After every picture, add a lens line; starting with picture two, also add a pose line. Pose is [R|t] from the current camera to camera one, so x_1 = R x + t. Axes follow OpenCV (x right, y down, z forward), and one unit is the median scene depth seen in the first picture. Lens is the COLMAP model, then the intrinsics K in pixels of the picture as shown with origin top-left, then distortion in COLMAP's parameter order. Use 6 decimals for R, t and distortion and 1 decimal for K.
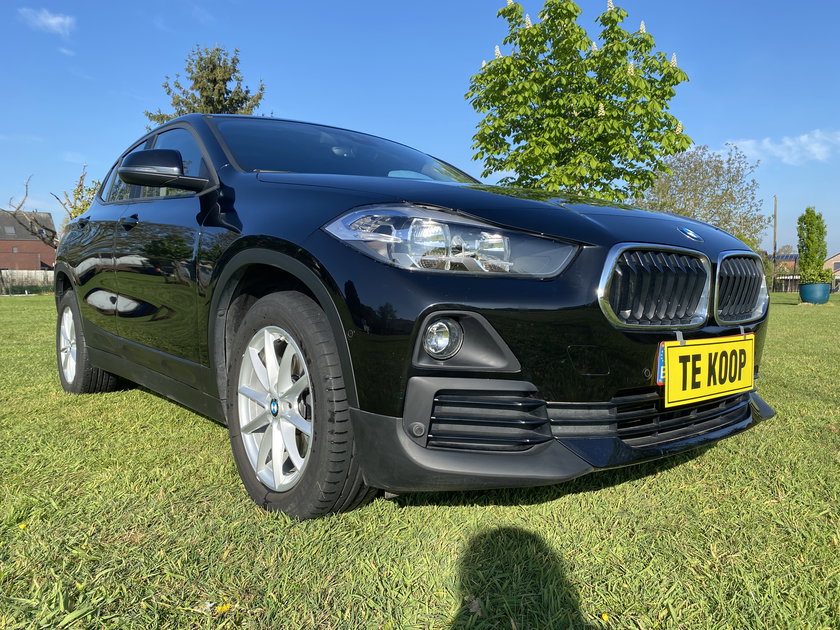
lens RADIAL K [[656.9, 0, 419.6], [0, 656.9, 293.7], [0, 0, 1]] dist [0.007682, -0.075785]
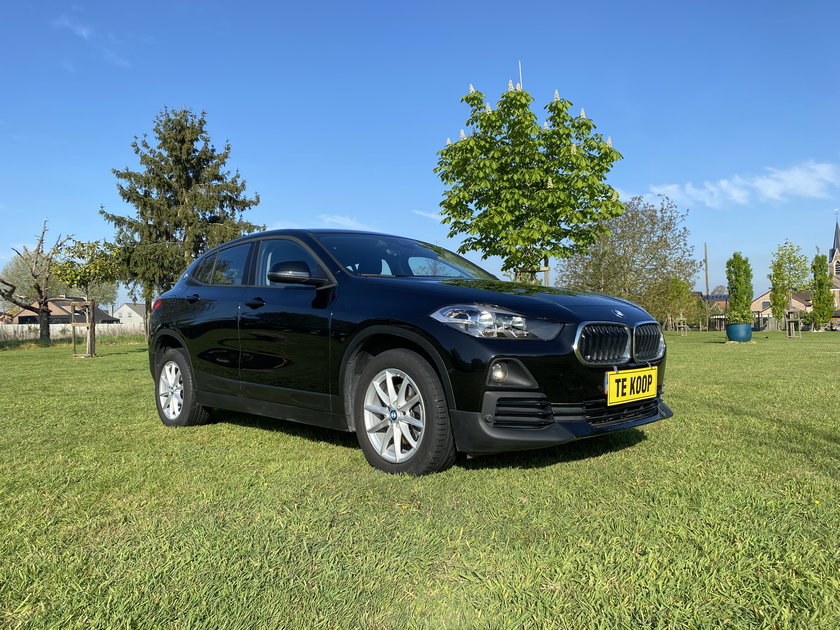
lens RADIAL K [[656.9, 0, 419.6], [0, 656.9, 293.7], [0, 0, 1]] dist [0.007682, -0.075785]
pose [[0.996778, -0.015781, 0.078645, -0.054162], [0.021070, 0.997539, -0.066878, -0.006269], [-0.077396, 0.068320, 0.994657, -0.148399]]
